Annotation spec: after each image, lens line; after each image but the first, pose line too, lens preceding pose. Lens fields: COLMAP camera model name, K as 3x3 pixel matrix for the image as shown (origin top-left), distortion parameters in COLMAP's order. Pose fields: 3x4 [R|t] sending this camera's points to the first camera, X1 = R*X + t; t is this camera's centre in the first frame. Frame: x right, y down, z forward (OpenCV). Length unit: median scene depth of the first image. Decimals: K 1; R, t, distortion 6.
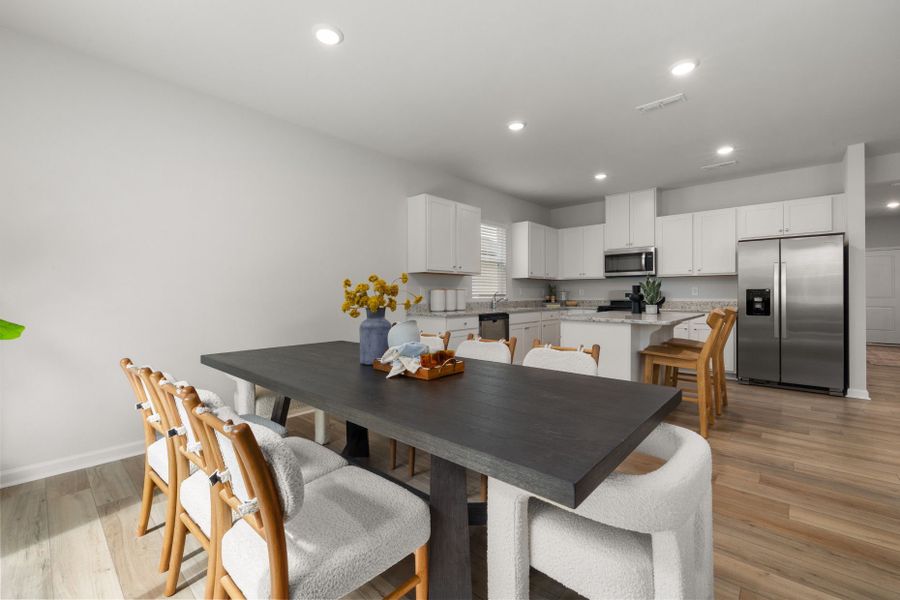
lens RADIAL K [[376.9, 0, 447.5], [0, 376.9, 294.1], [0, 0, 1]] dist [0.001034, -0.000552]
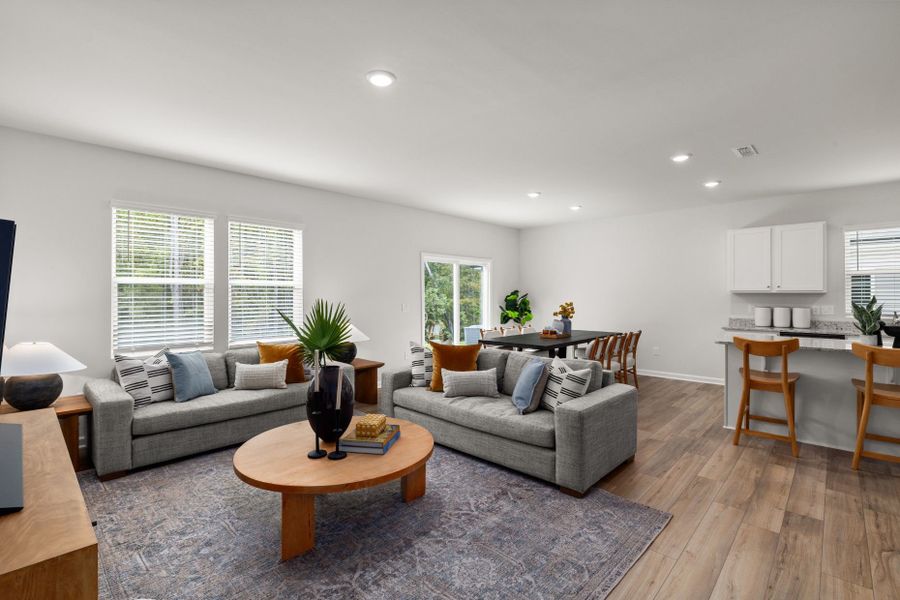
lens RADIAL K [[415.1, 0, 452.5], [0, 415.1, 293.7], [0, 0, 1]] dist [-0.003784, 0.000270]
pose [[-0.009536, -0.001235, -0.999954, 1.015913], [-0.001824, 0.999998, -0.001218, -0.040466], [0.999953, 0.001813, -0.009538, 0.073884]]
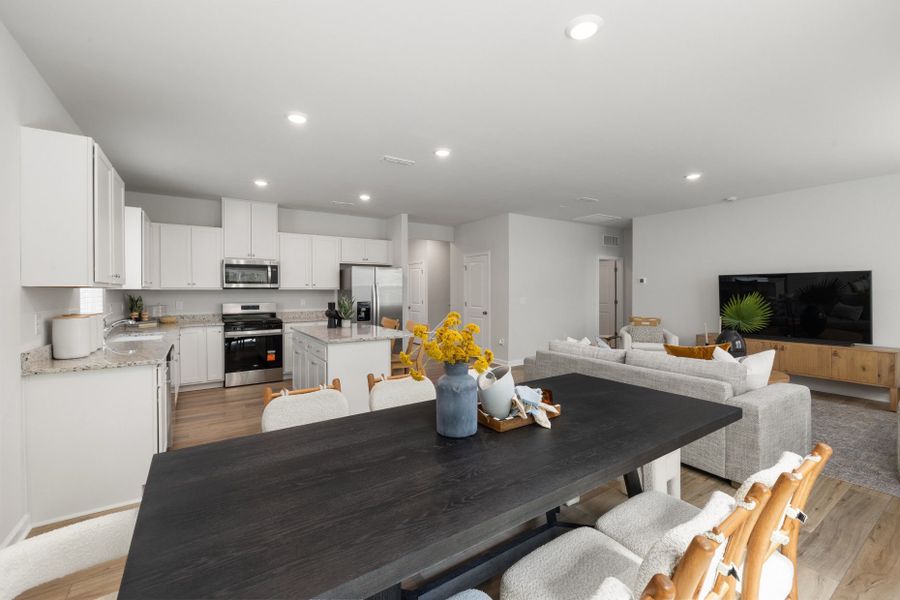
lens RADIAL K [[386.3, 0, 449.3], [0, 386.3, 292.6], [0, 0, 1]] dist [-0.002443, -0.000331]
pose [[0.217219, -0.002534, 0.976120, -0.384896], [0.004858, 0.999987, 0.001515, -0.037106], [-0.976111, 0.004413, 0.217229, 0.312774]]
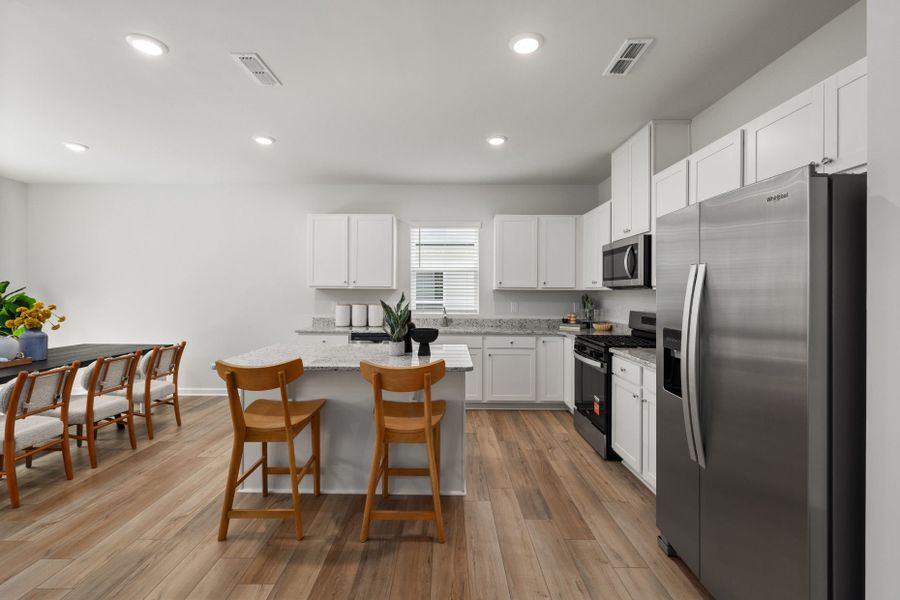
lens RADIAL K [[386.3, 0, 445.7], [0, 386.3, 293.2], [0, 0, 1]] dist [-0.002443, -0.000331]
pose [[0.671880, 0.008489, -0.740611, 0.768707], [-0.007303, 0.999962, 0.004837, -0.041071], [0.740624, 0.002159, 0.671917, 0.427986]]
